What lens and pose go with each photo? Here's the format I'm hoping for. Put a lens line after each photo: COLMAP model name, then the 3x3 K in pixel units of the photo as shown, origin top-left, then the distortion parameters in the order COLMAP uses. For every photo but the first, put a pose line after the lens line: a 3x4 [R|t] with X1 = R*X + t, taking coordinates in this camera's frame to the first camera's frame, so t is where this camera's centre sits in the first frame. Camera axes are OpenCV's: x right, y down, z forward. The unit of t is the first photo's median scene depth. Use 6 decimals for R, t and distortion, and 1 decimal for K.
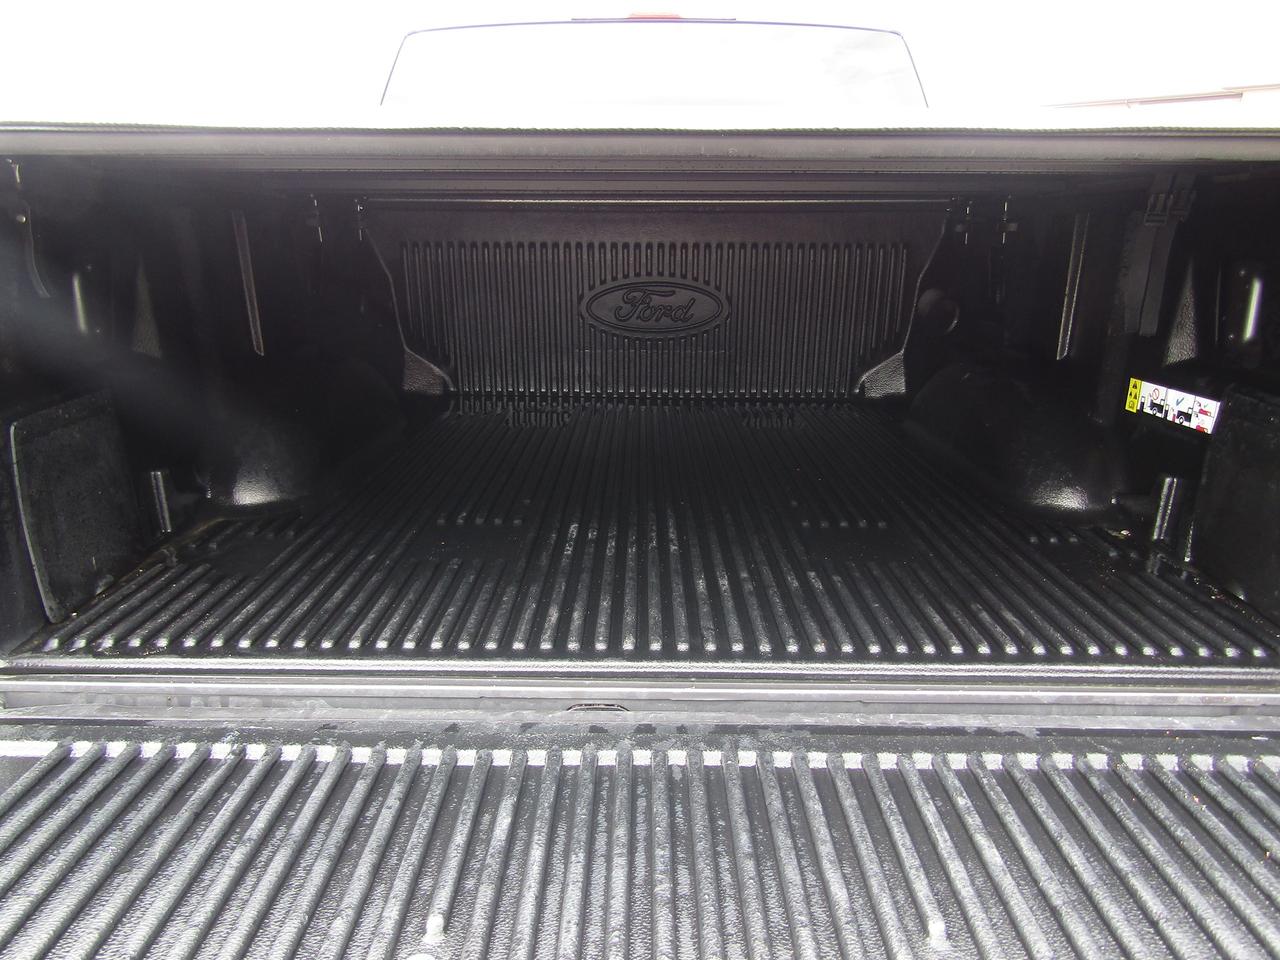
lens RADIAL K [[916.1, 0, 636.9], [0, 916.1, 463.5], [0, 0, 1]] dist [-0.007392, -0.003033]
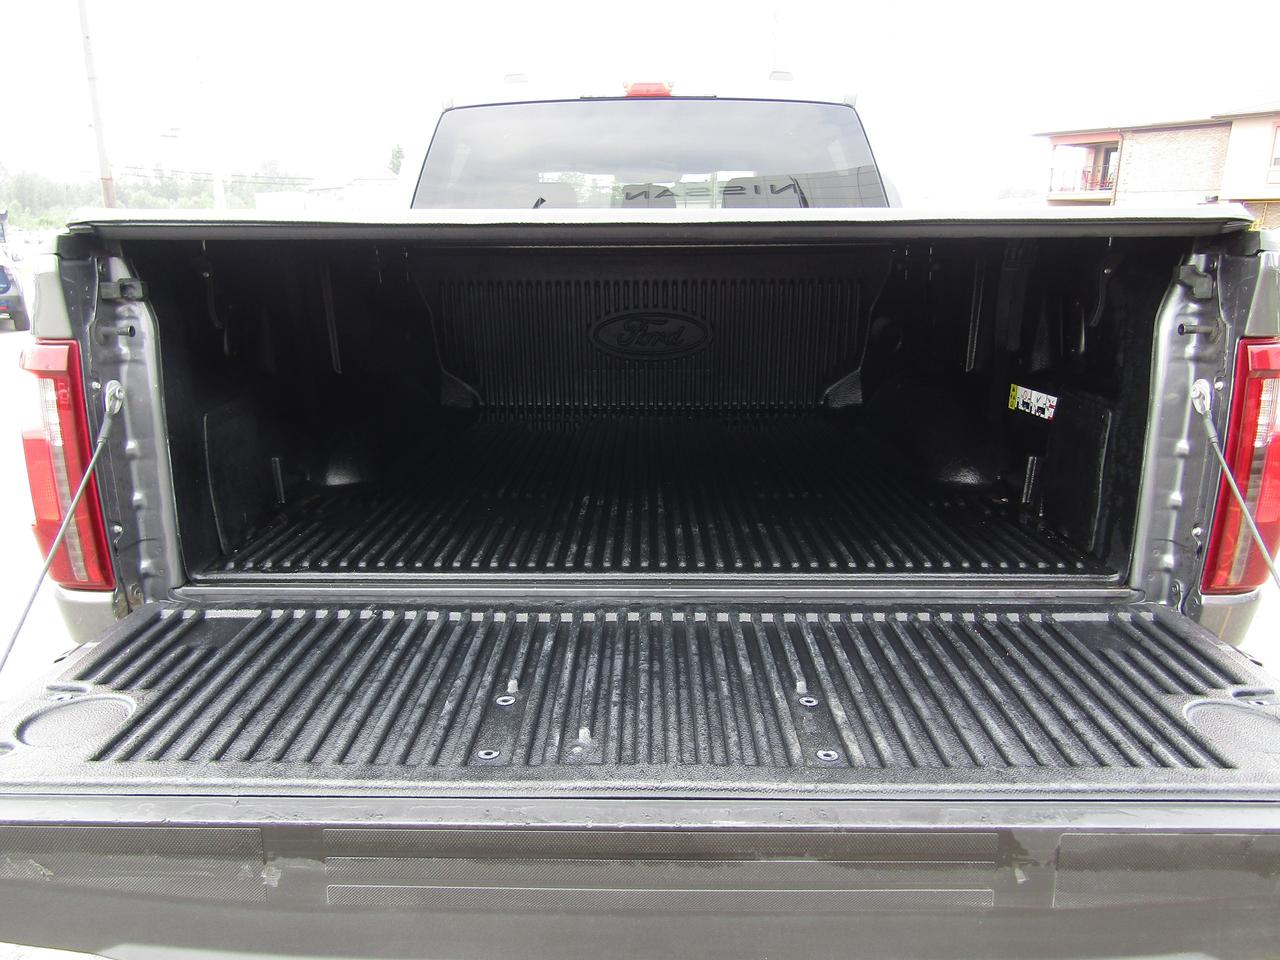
lens RADIAL K [[916.1, 0, 636.9], [0, 916.1, 463.5], [0, 0, 1]] dist [-0.007392, -0.003033]
pose [[0.999953, -0.007516, -0.006152, 0.016320], [0.007325, 0.999511, -0.030396, 0.075665], [0.006377, 0.030350, 0.999519, -0.412596]]
